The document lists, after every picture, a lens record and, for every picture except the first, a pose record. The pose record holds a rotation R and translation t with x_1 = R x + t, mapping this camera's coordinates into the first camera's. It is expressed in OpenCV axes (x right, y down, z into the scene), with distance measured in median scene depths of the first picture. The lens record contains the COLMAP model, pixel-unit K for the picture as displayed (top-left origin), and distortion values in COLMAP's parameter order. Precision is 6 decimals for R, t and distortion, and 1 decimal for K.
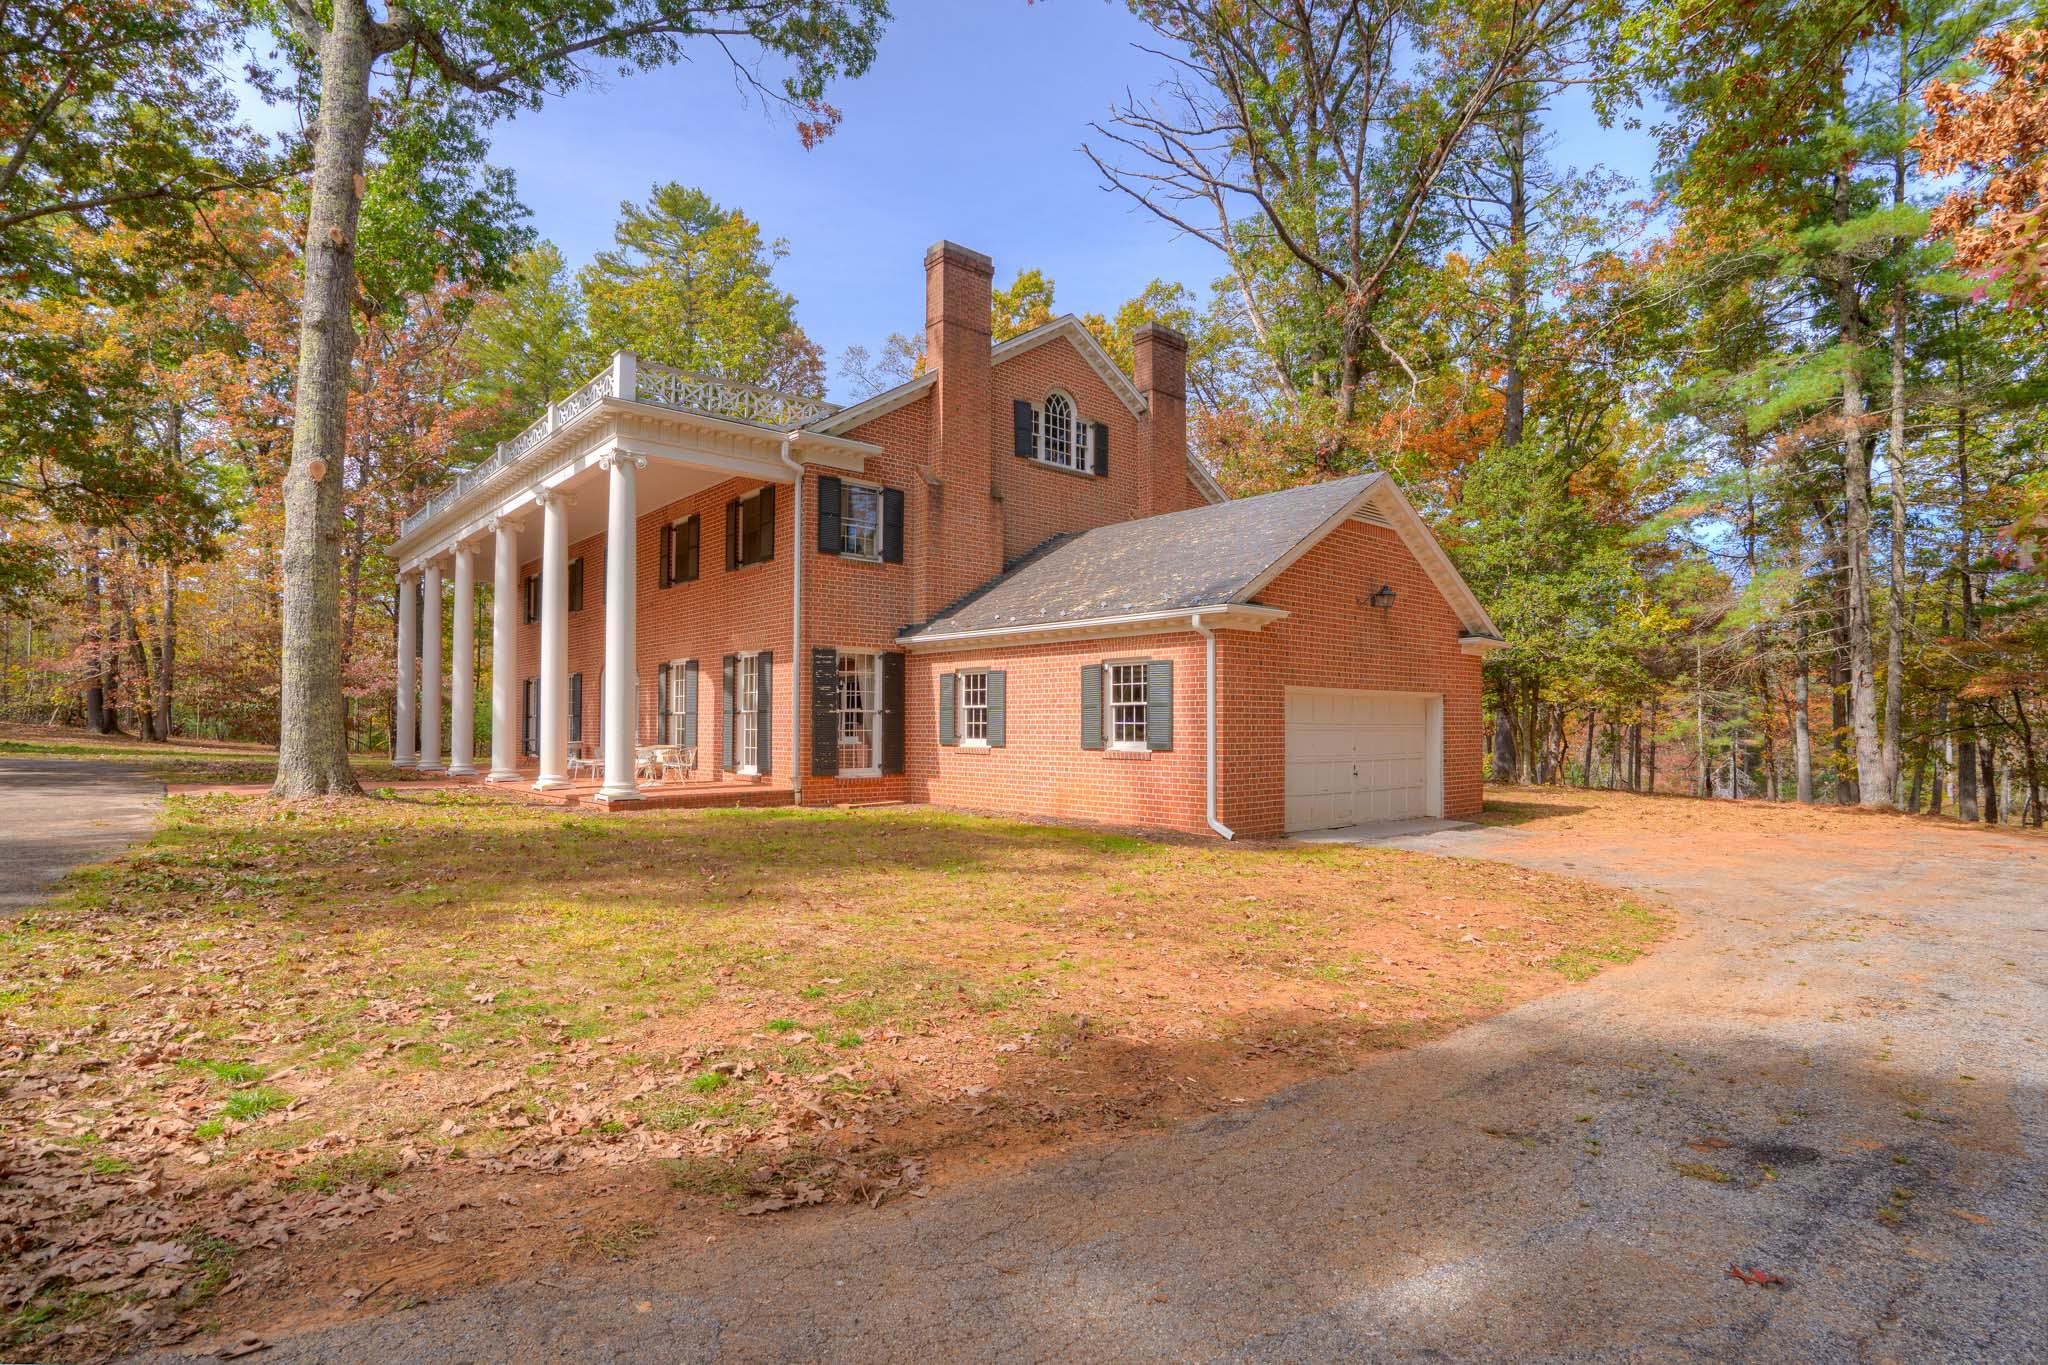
lens RADIAL K [[1013.3, 0, 979.9], [0, 1013.3, 679.3], [0, 0, 1]] dist [-0.017707, 0.000344]
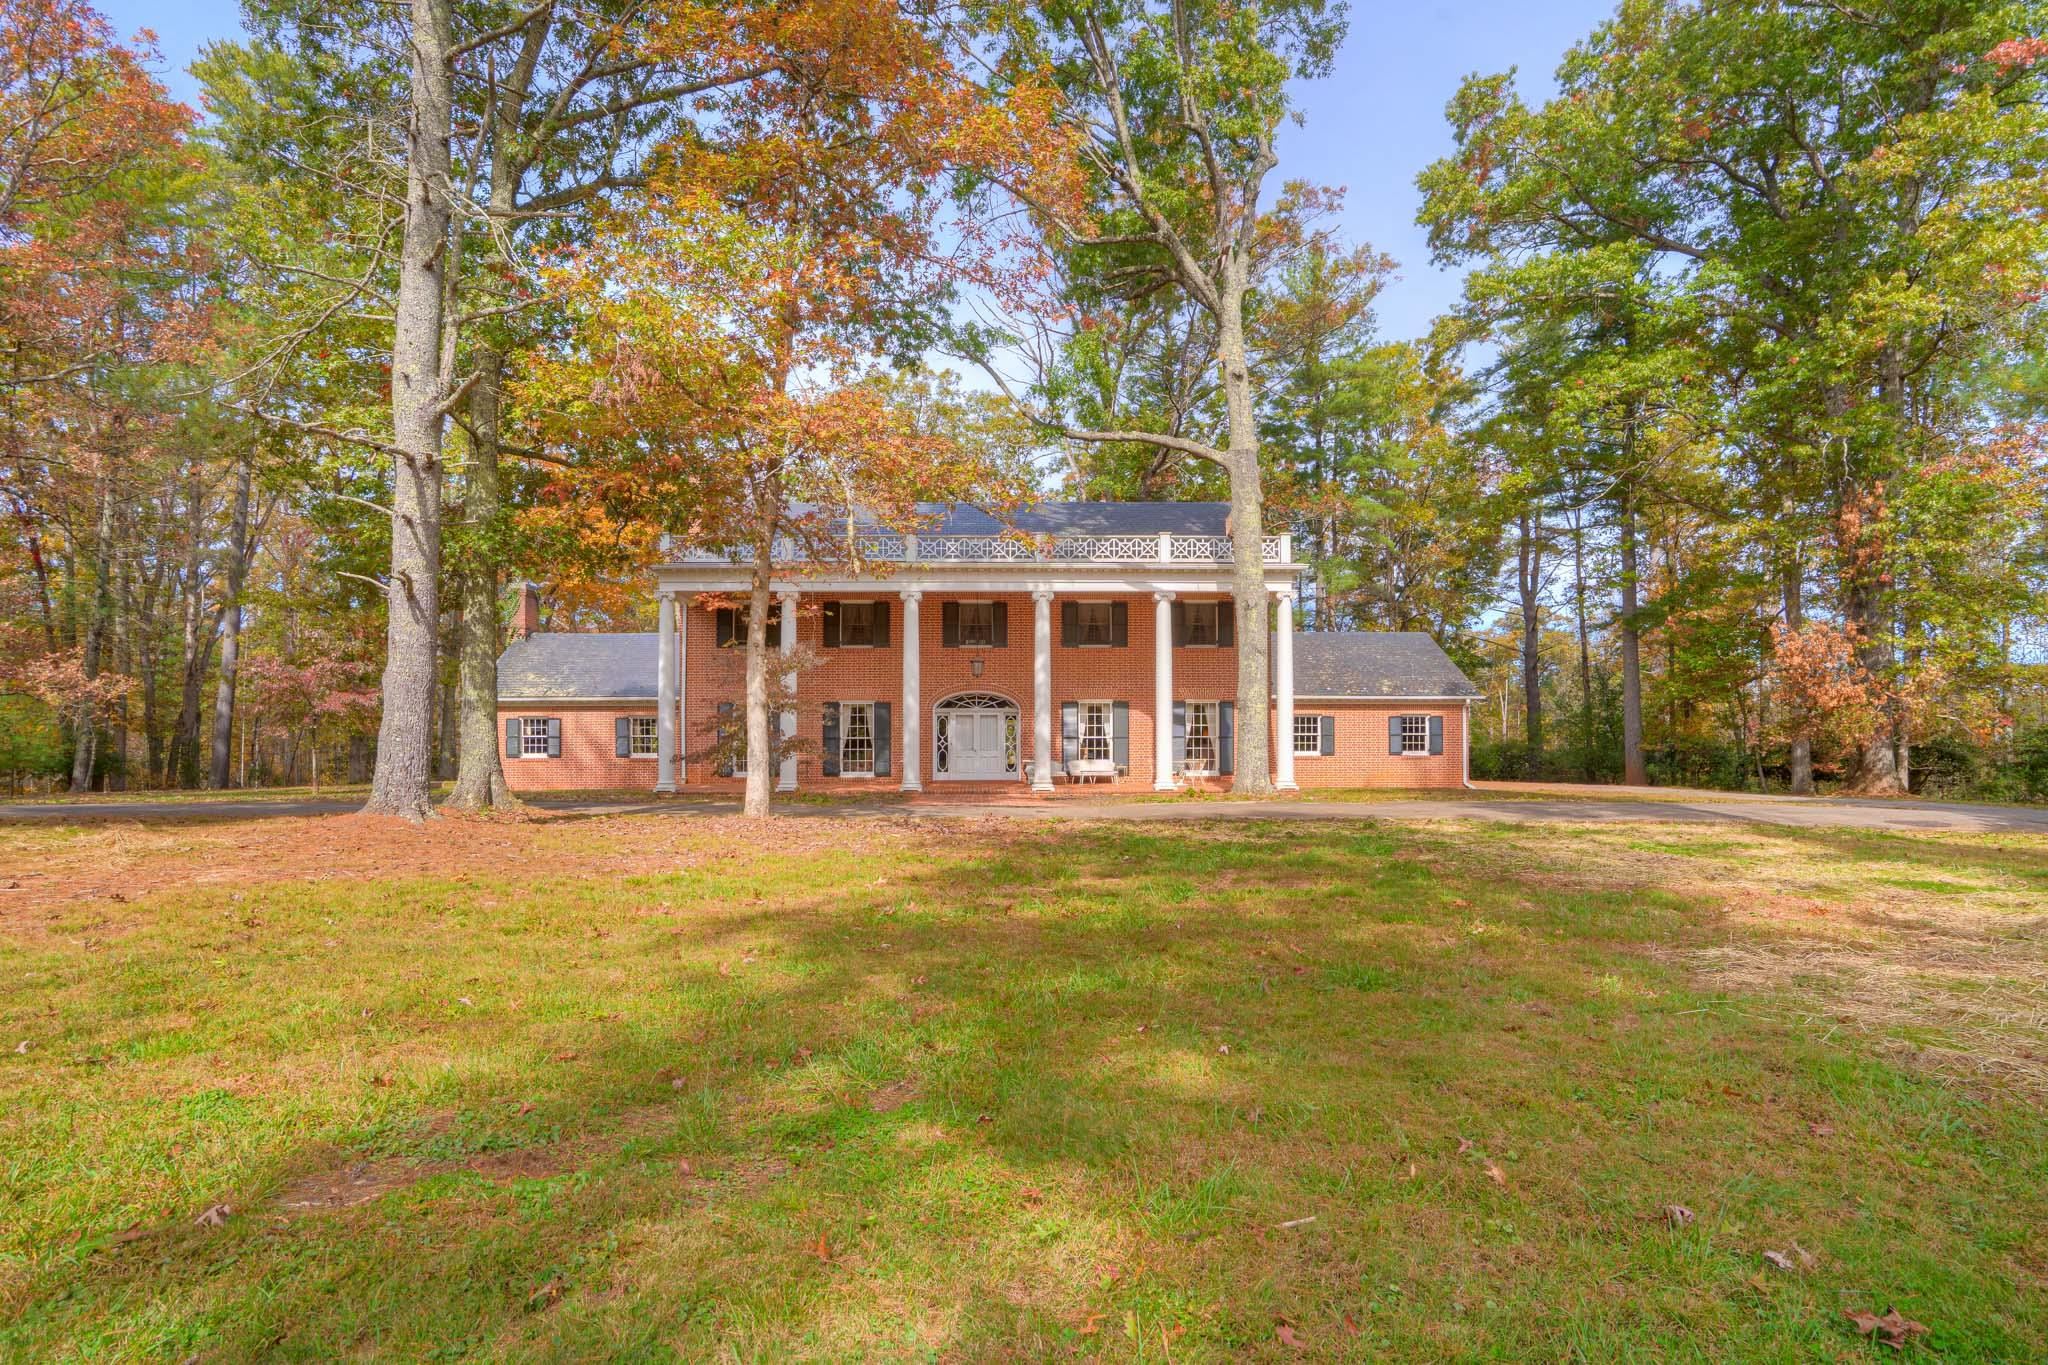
lens RADIAL K [[1086.2, 0, 1024.0], [0, 1086.2, 682.5], [0, 0, 1]] dist [-0.028416, 0.030253]
pose [[0.629938, 0.039201, 0.775655, -1.840578], [-0.029647, 0.999211, -0.026421, -0.000637], [-0.776079, -0.006352, 0.630603, 0.131037]]
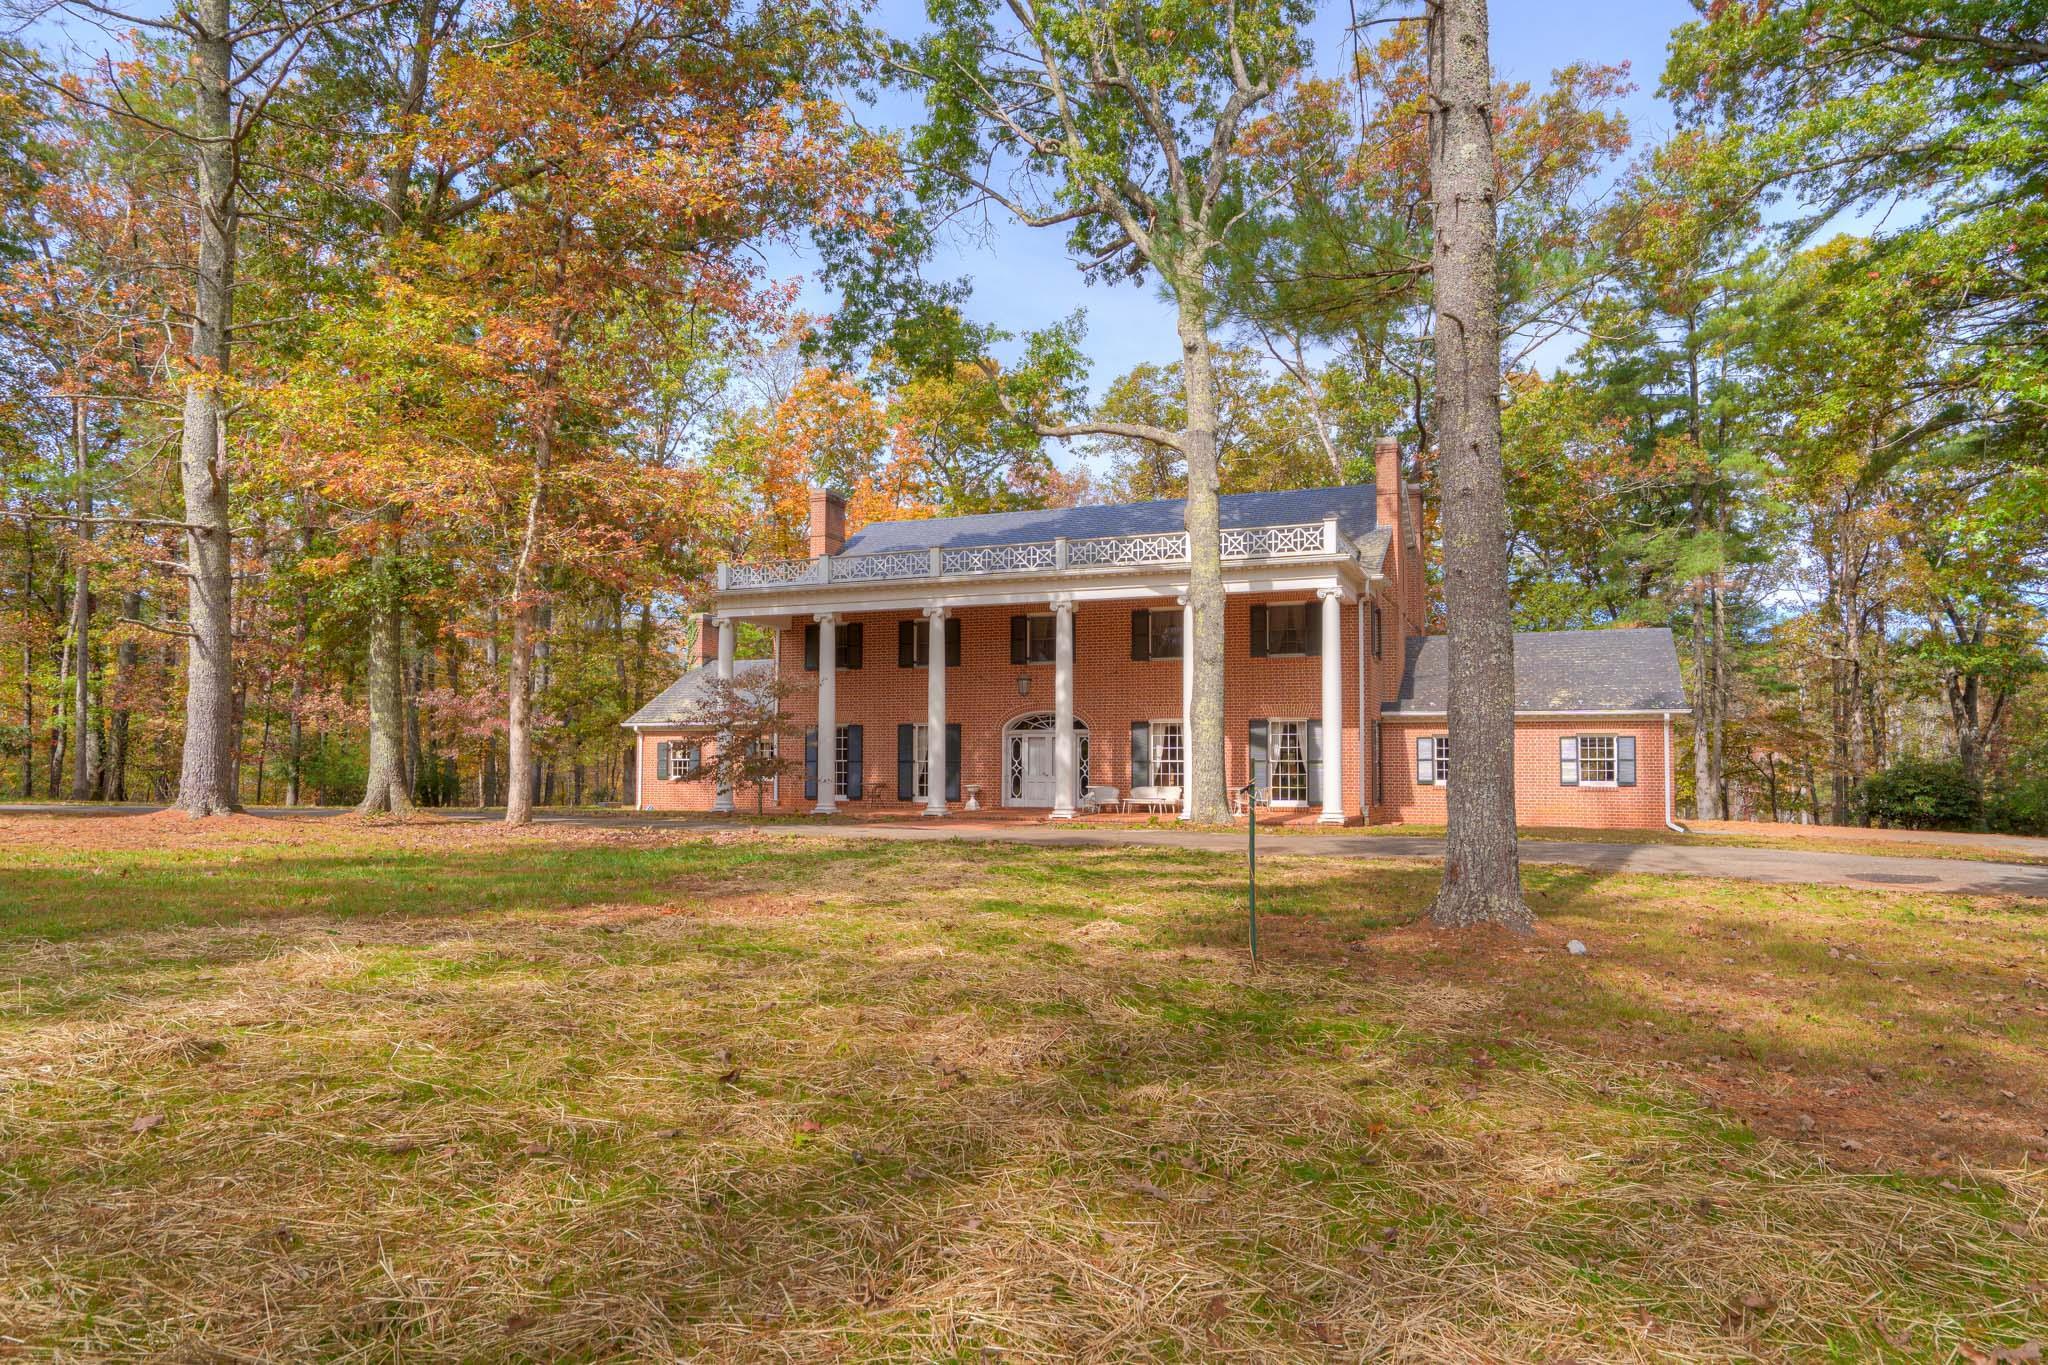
lens RADIAL K [[1250.1, 0, 1030.6], [0, 1250.1, 717.5], [0, 0, 1]] dist [0.034462, 0.000215]
pose [[0.883815, 0.019163, 0.467443, -1.396256], [-0.021944, 0.999759, 0.000506, -0.022278], [-0.467321, -0.010705, 0.884023, -0.368359]]
